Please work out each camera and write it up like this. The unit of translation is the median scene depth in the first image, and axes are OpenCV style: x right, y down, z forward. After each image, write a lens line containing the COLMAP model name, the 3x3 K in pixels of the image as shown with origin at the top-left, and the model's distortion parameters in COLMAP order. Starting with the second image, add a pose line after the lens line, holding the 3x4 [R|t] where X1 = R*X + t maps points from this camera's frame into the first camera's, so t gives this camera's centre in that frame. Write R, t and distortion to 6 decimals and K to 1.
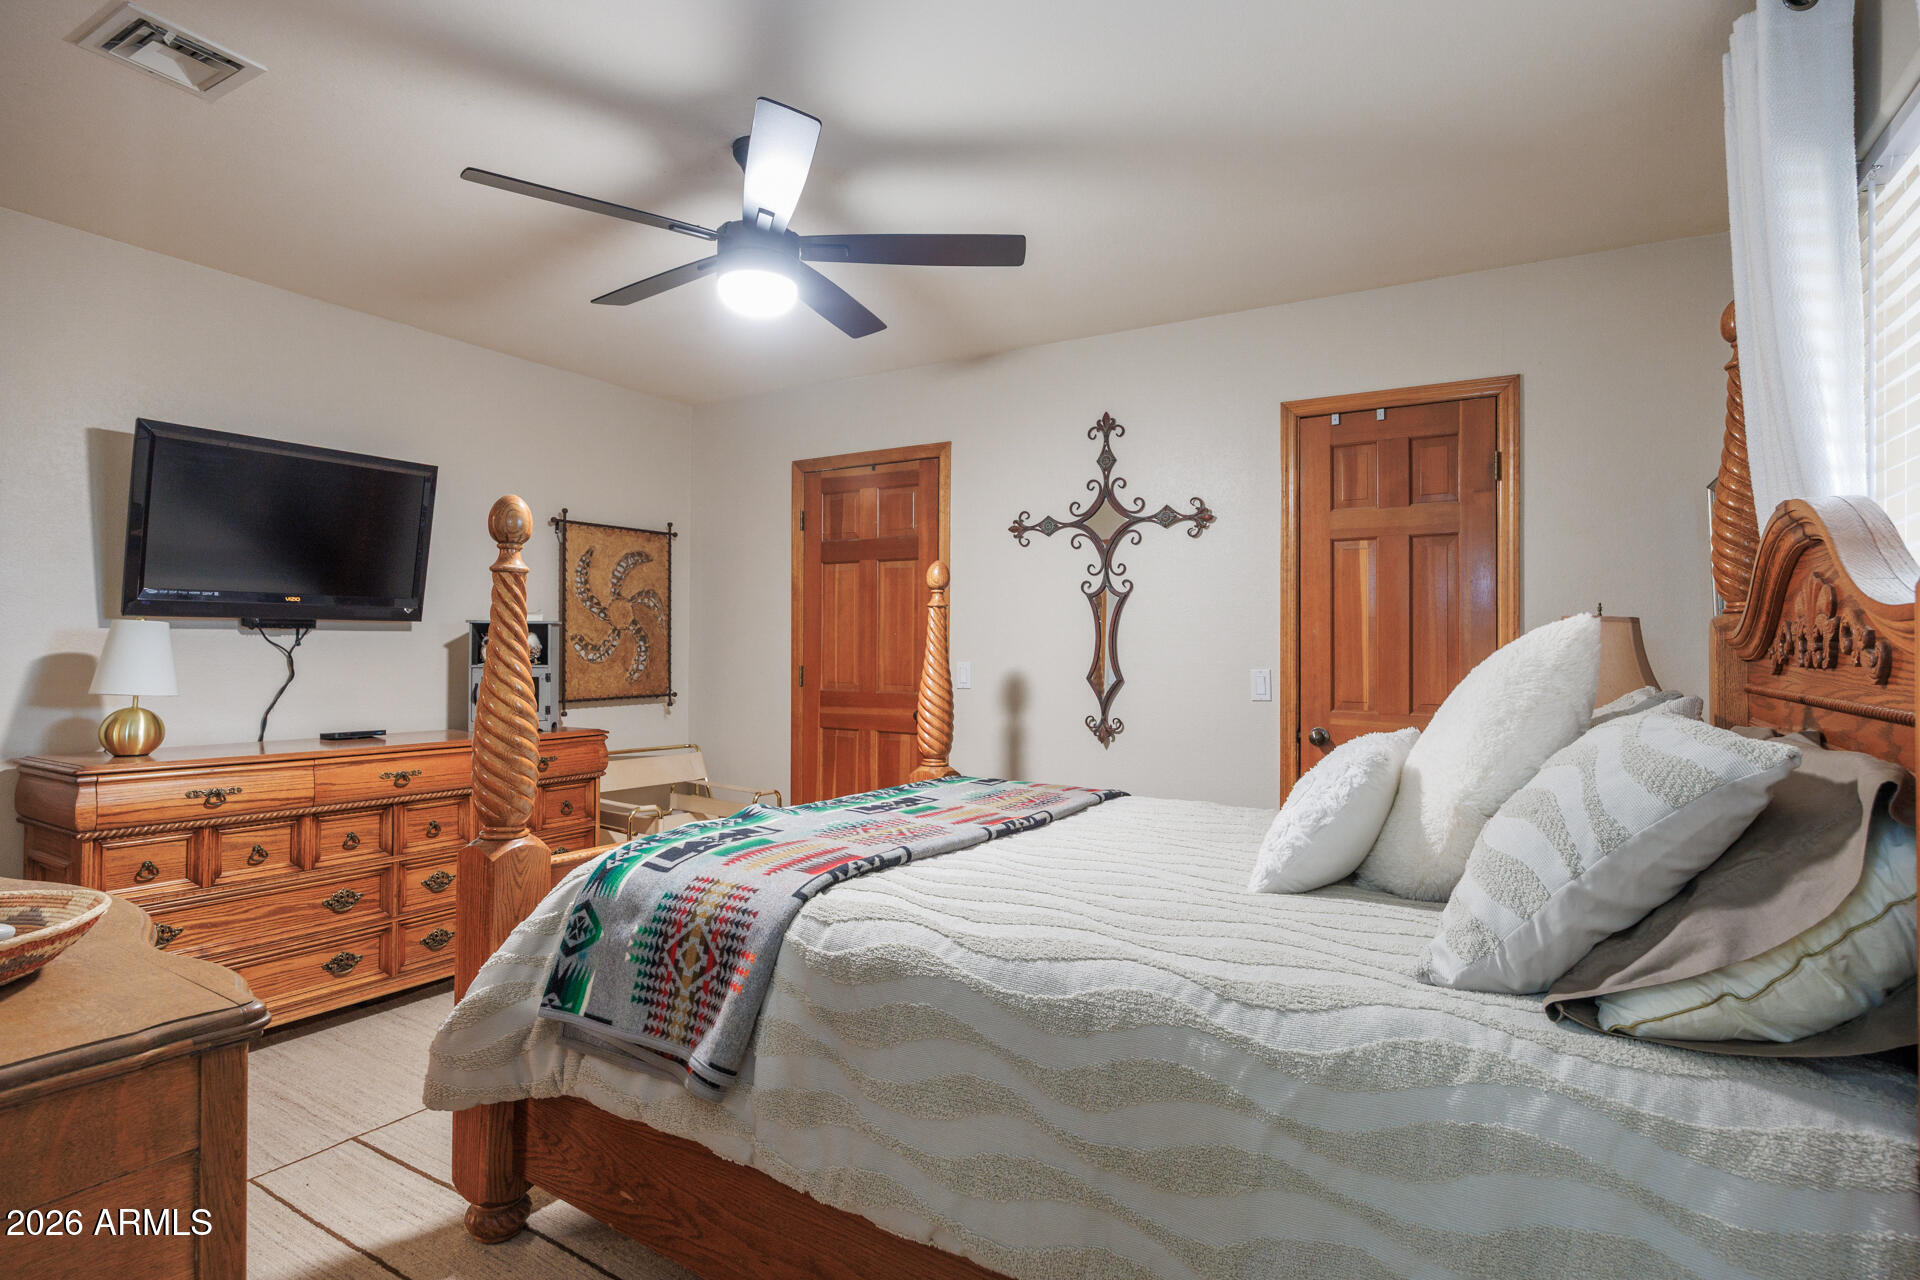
lens RADIAL K [[961.9, 0, 954.6], [0, 961.9, 639.1], [0, 0, 1]] dist [-0.007576, -0.000416]
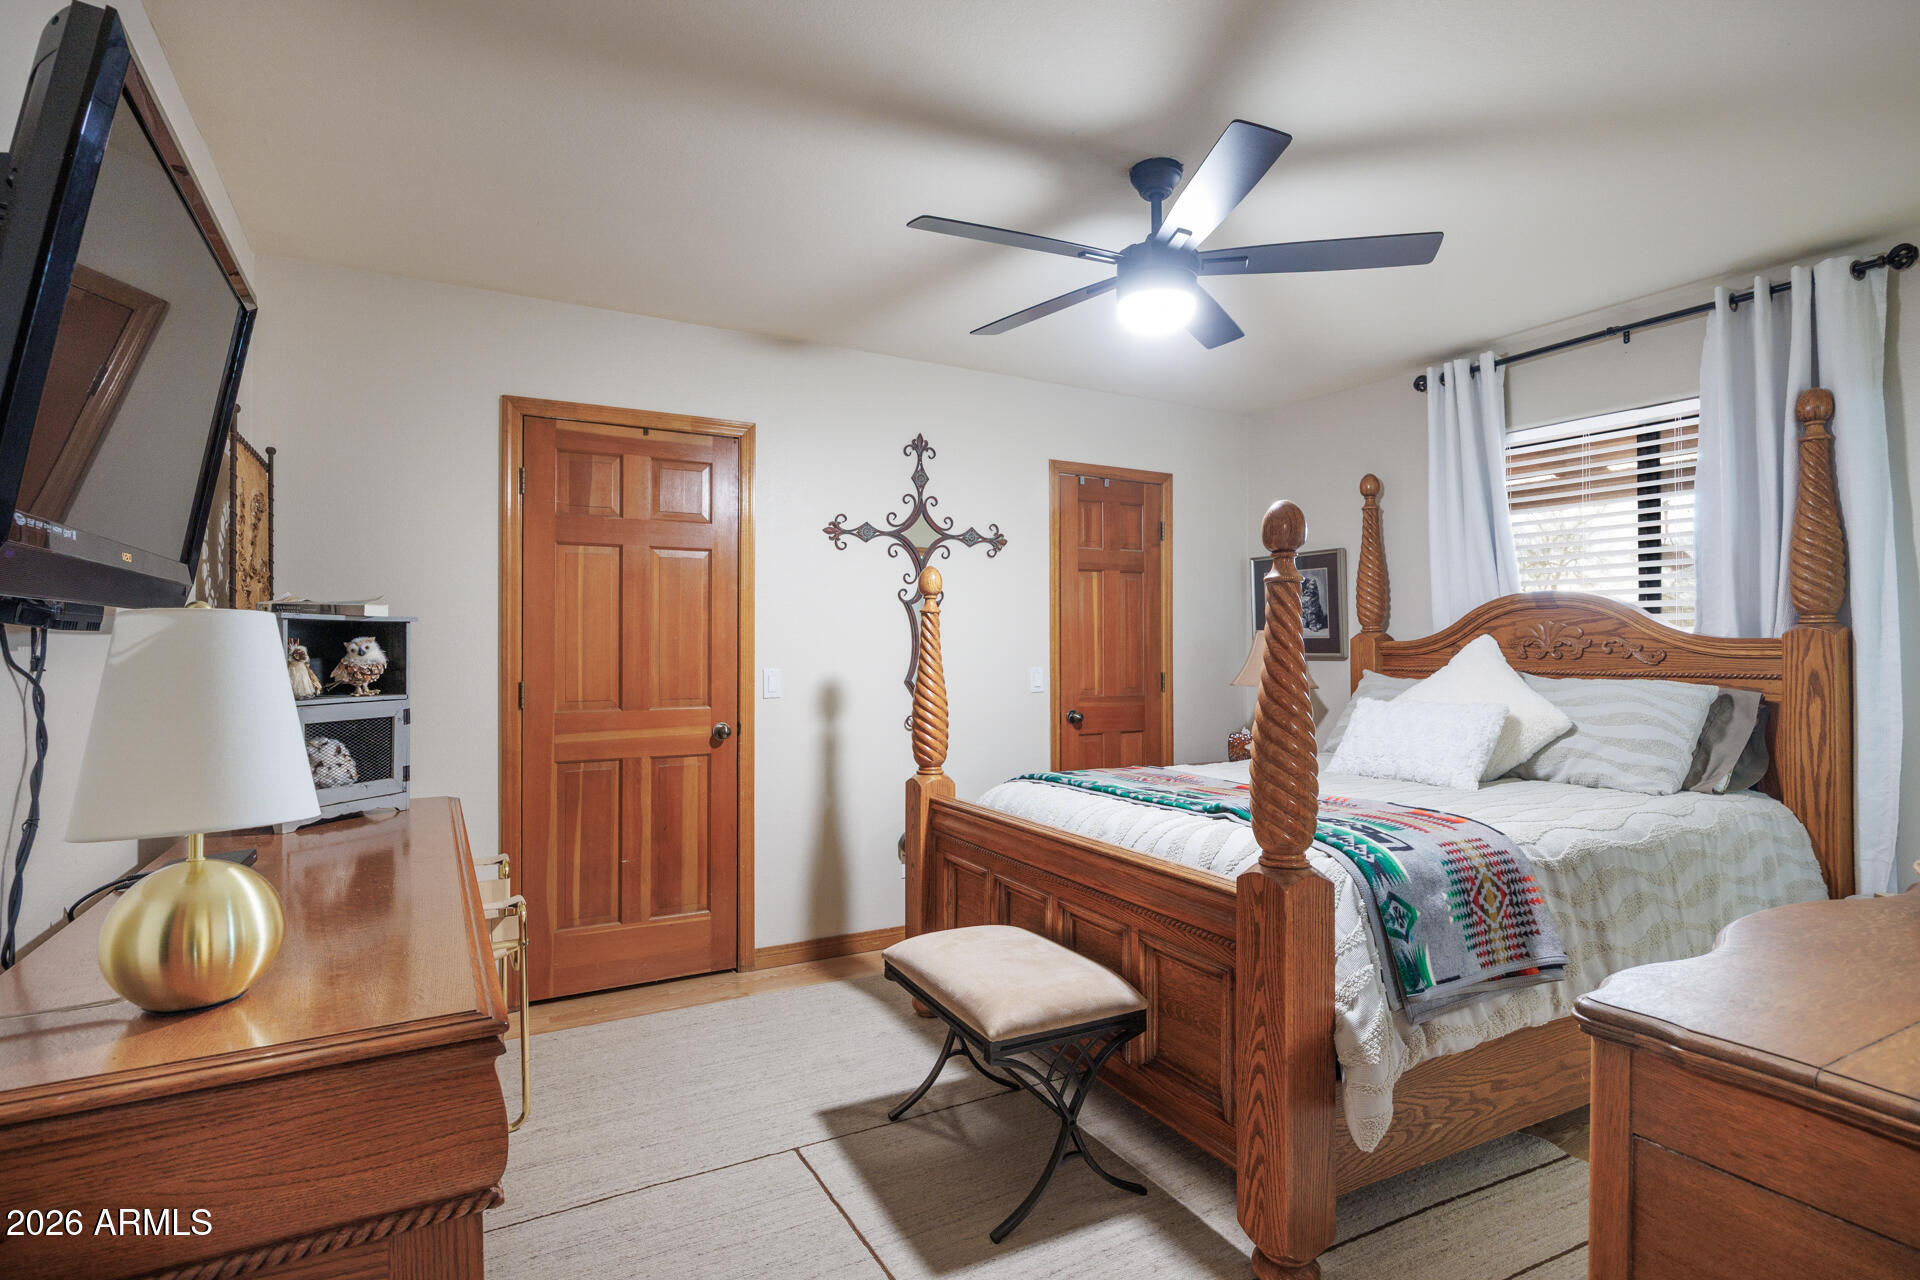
lens RADIAL K [[961.9, 0, 954.6], [0, 961.9, 639.1], [0, 0, 1]] dist [-0.007576, -0.000416]
pose [[0.486833, -0.002846, 0.873490, -0.774829], [-0.002439, 0.999986, 0.004617, -0.010035], [-0.873492, -0.004378, 0.486819, 0.442591]]
